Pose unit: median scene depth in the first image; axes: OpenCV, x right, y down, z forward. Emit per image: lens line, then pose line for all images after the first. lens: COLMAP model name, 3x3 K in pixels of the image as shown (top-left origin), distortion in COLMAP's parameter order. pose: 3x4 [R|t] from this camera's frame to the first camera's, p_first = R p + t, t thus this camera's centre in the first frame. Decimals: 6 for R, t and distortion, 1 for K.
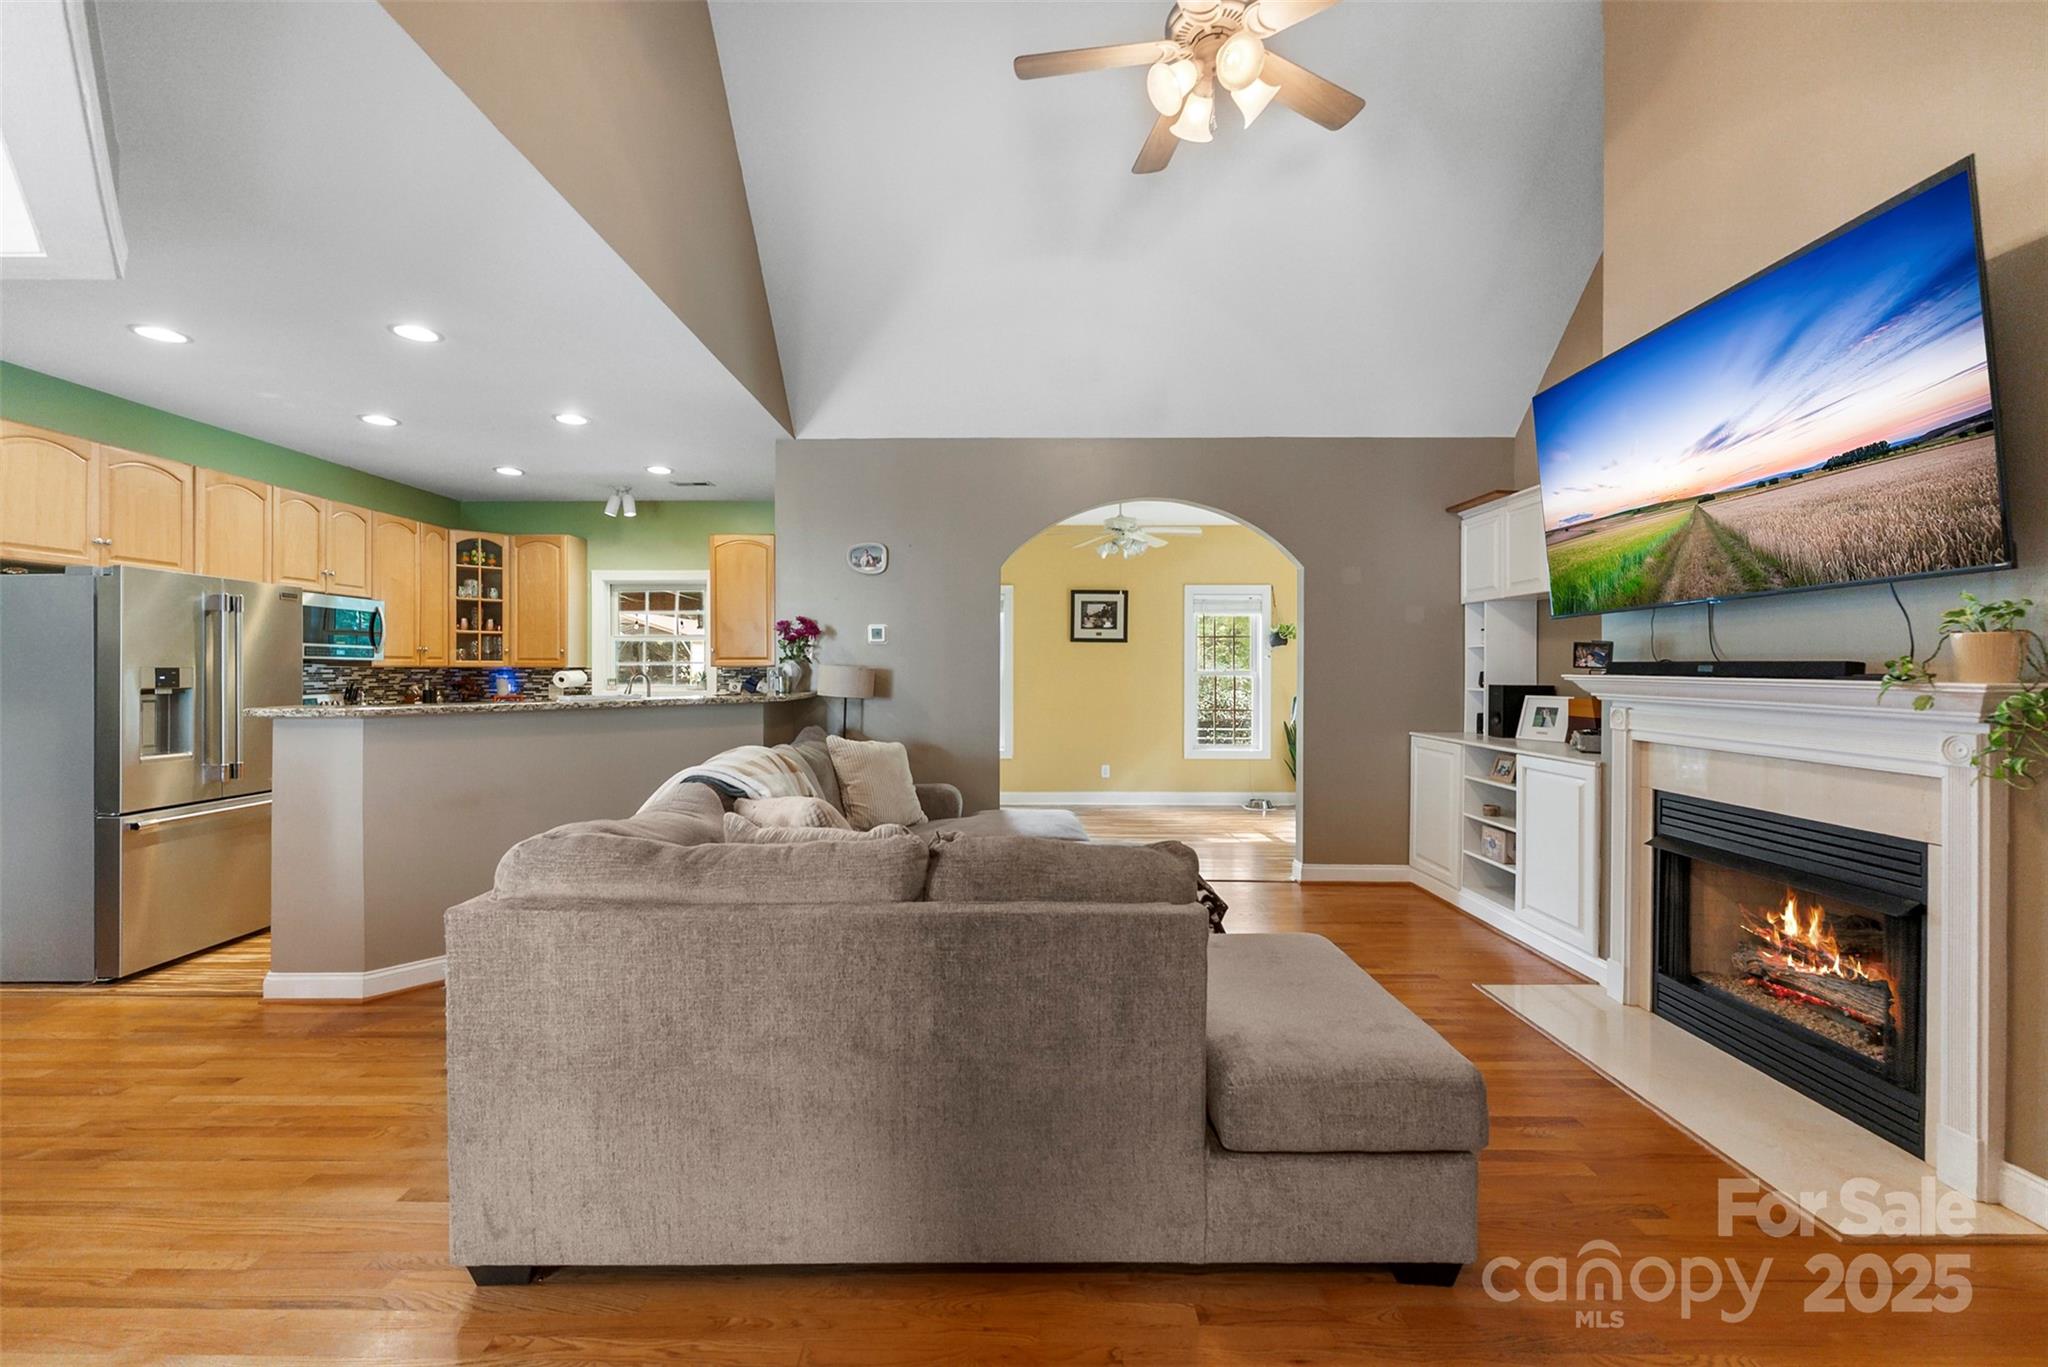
lens RADIAL K [[826.0, 0, 996.7], [0, 826.0, 671.0], [0, 0, 1]] dist [0.001211, 0.000158]
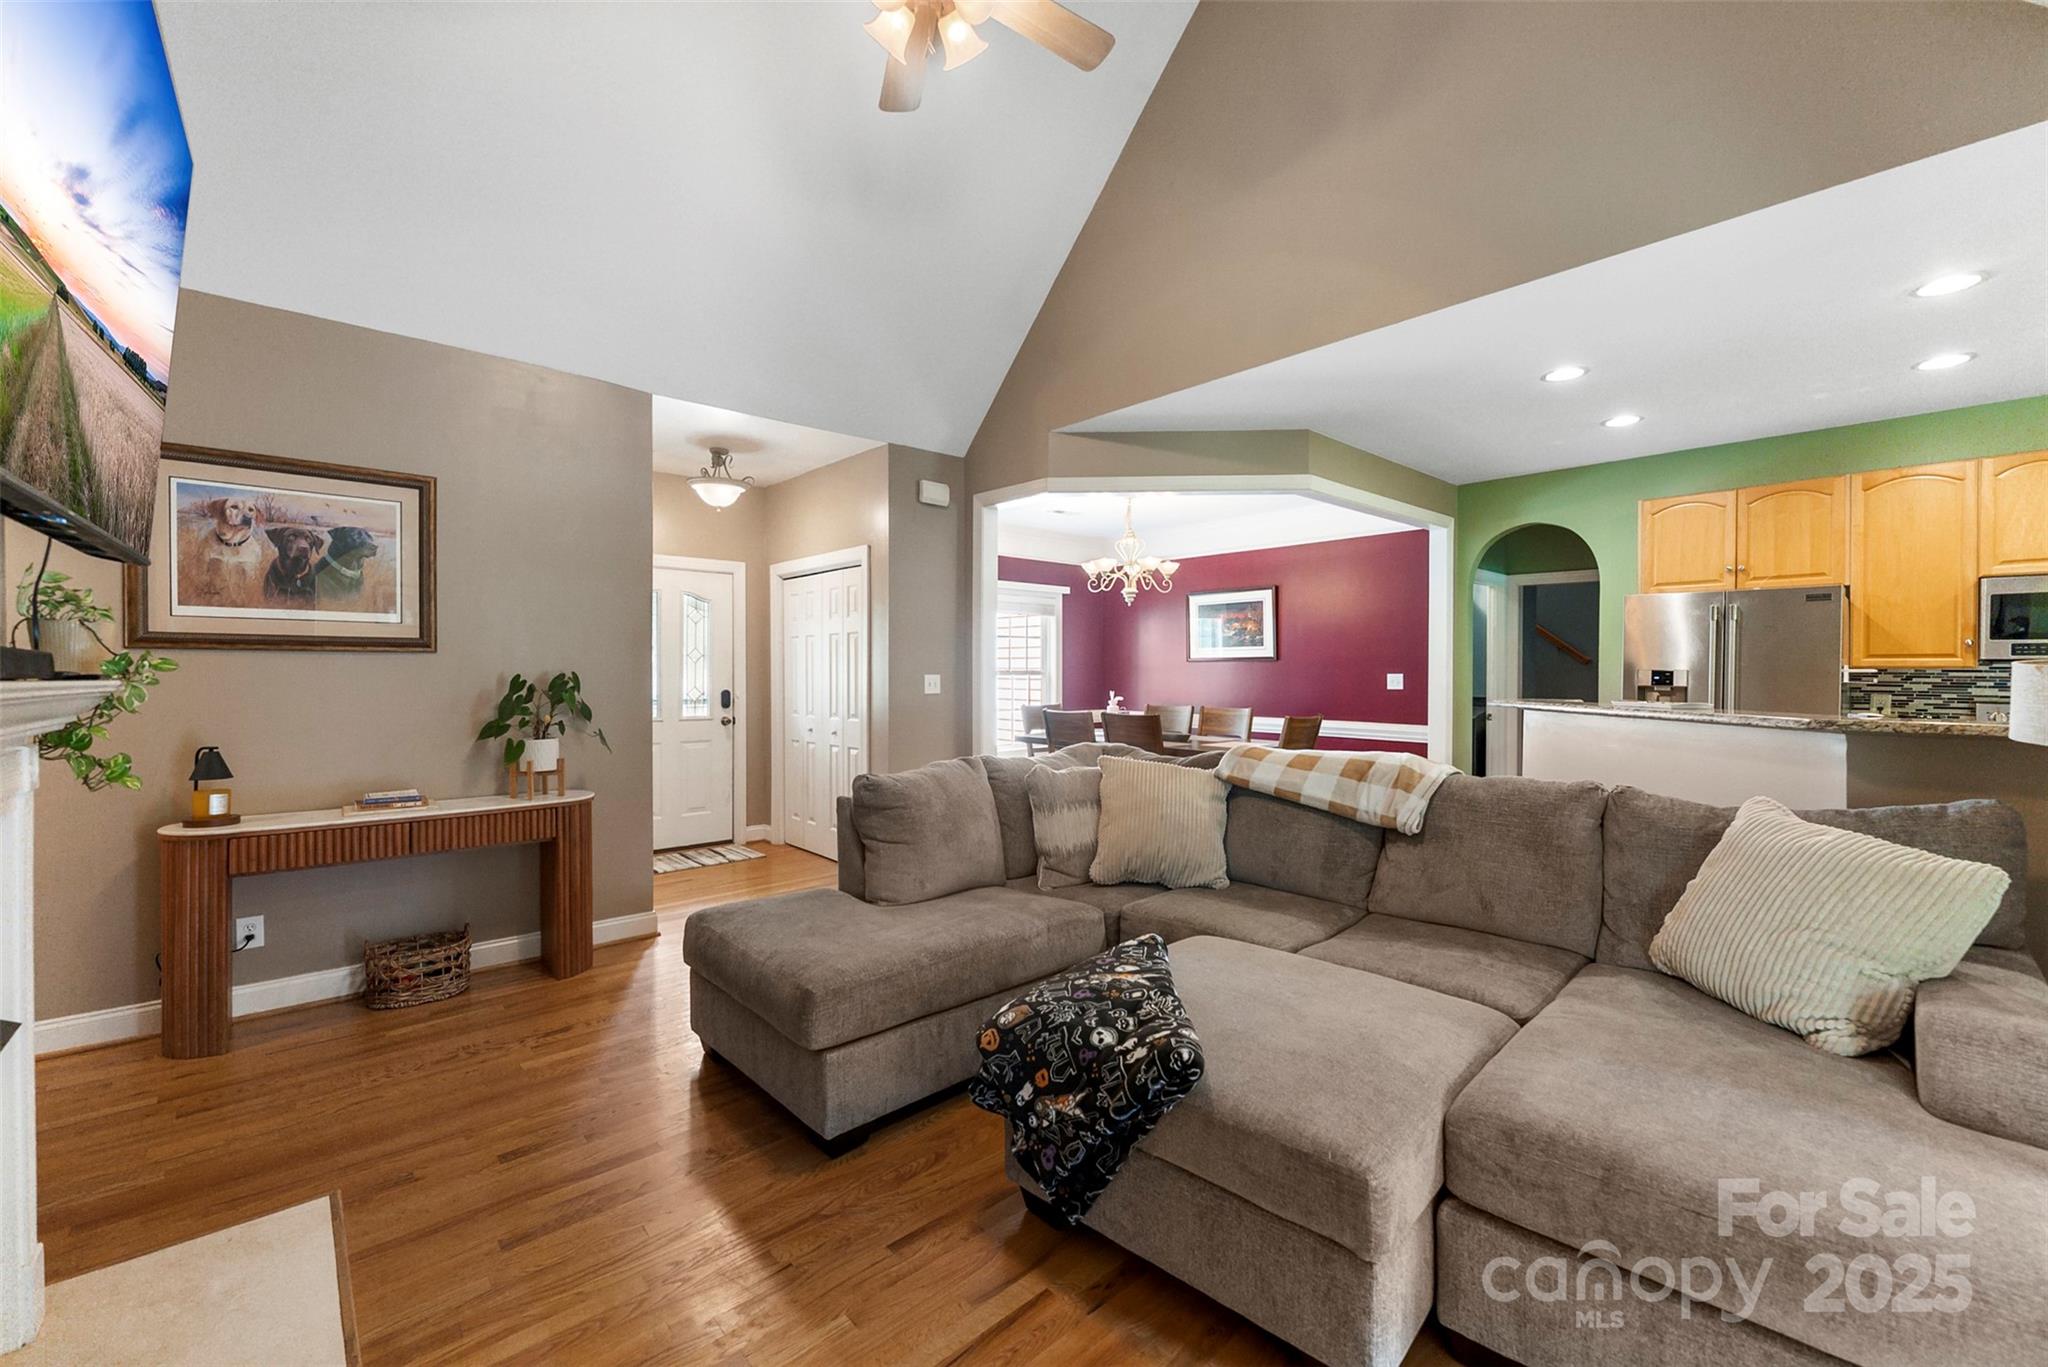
lens RADIAL K [[825.5, 0, 1023.7], [0, 825.5, 677.7], [0, 0, 1]] dist [-0.001387, -0.000132]
pose [[-0.733405, 0.003372, -0.679784, 0.326190], [-0.004021, 0.999949, 0.009298, 0.000041], [0.679780, 0.009553, -0.733354, 0.710733]]
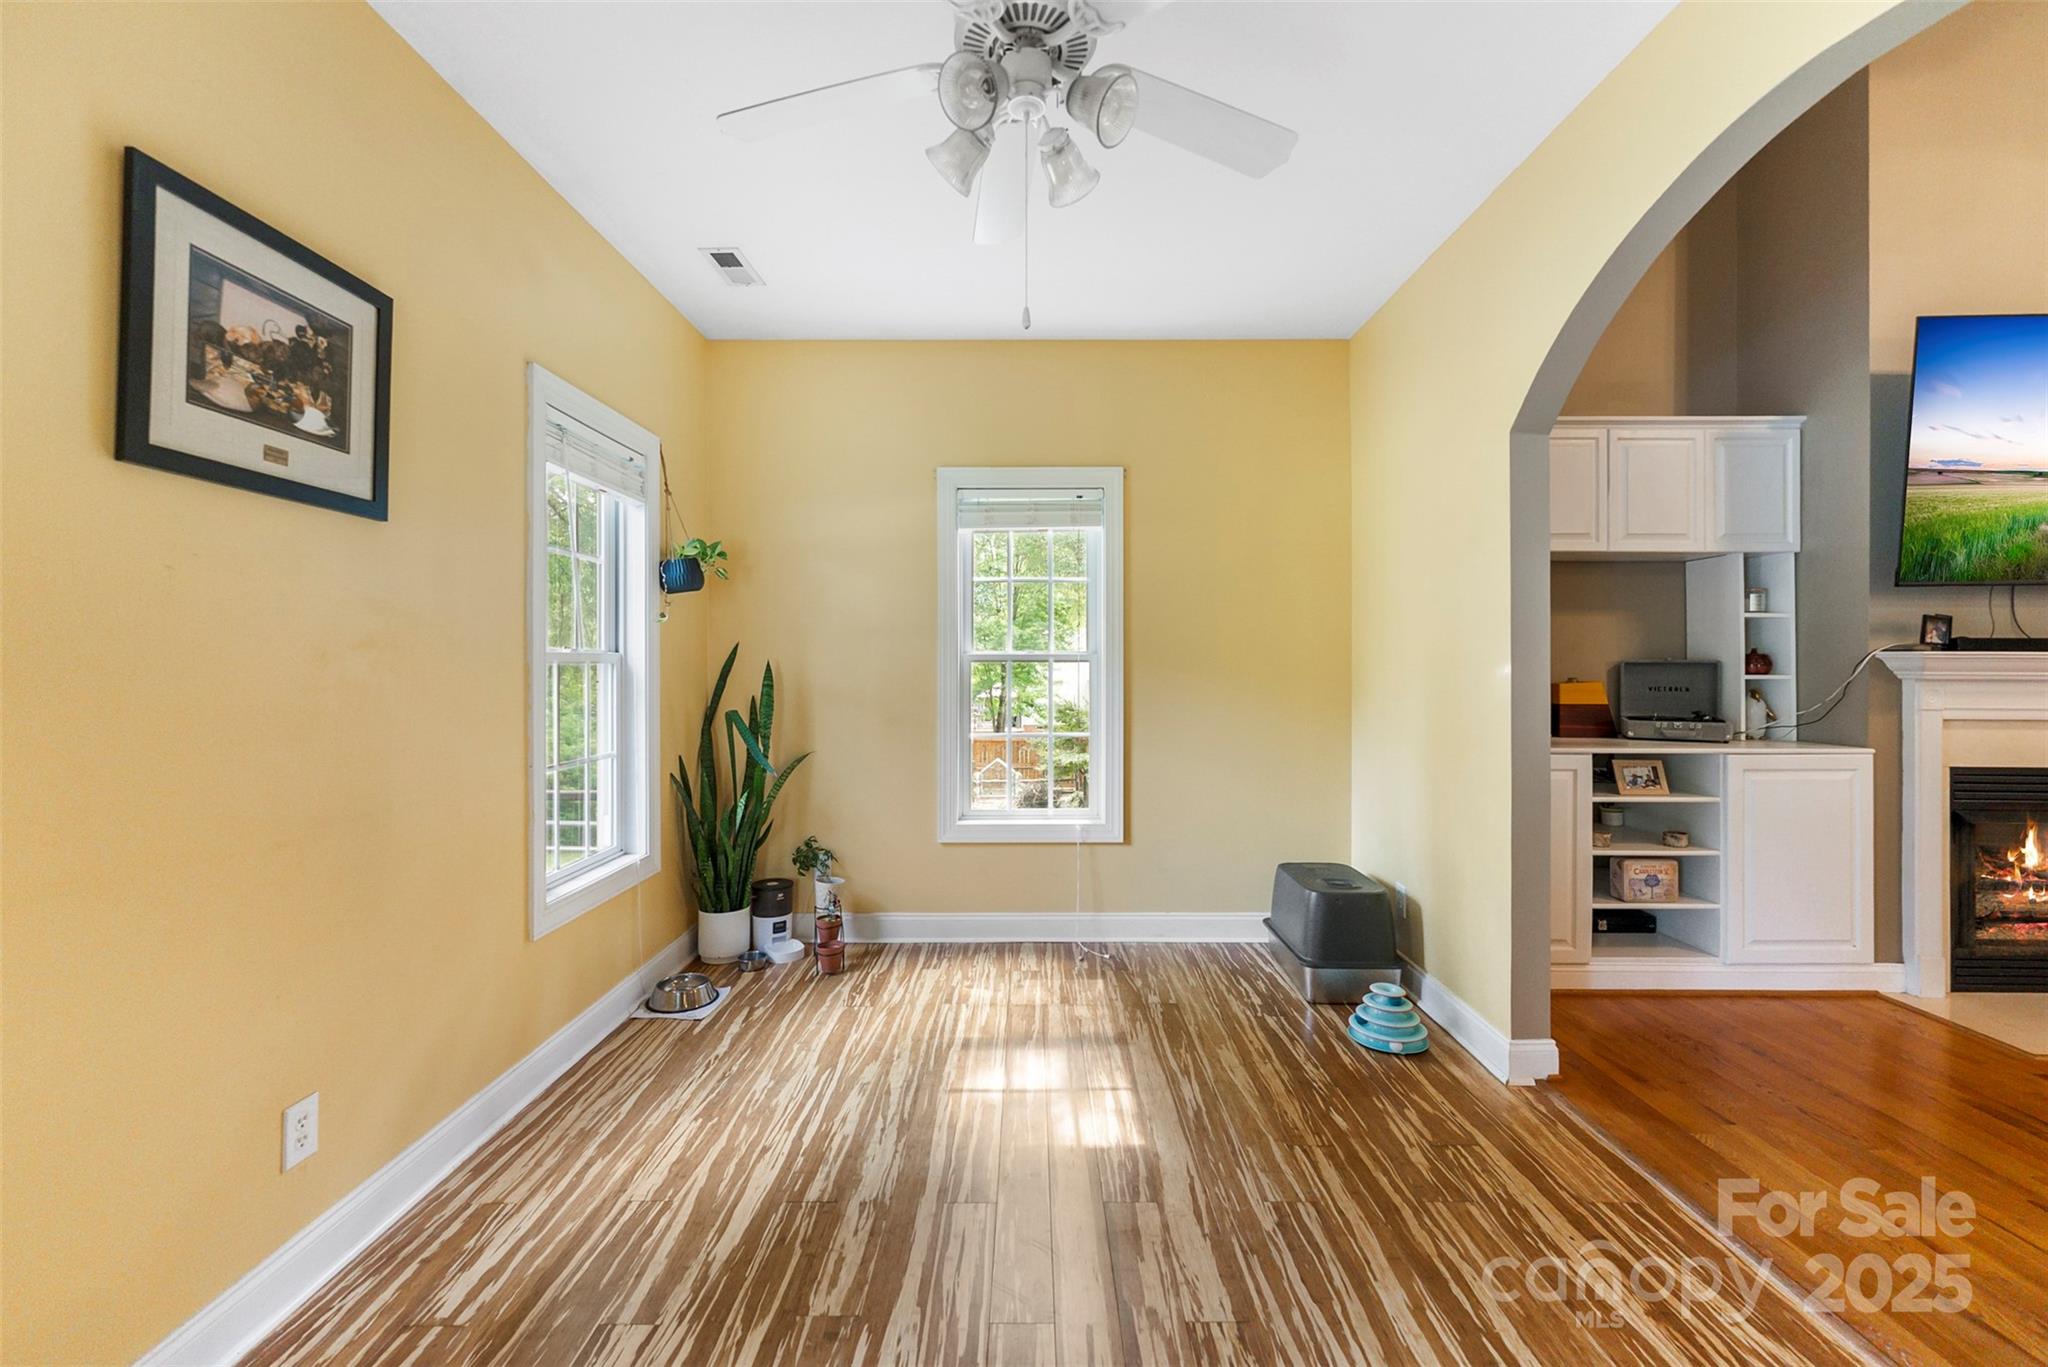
lens RADIAL K [[832.5, 0, 1024.9], [0, 832.5, 659.3], [0, 0, 1]] dist [-0.002376, -0.000417]
pose [[-0.008486, -0.001992, 0.999962, -0.097896], [0.001241, 0.999997, 0.002002, 0.005337], [-0.999963, 0.001258, -0.008484, 1.034305]]
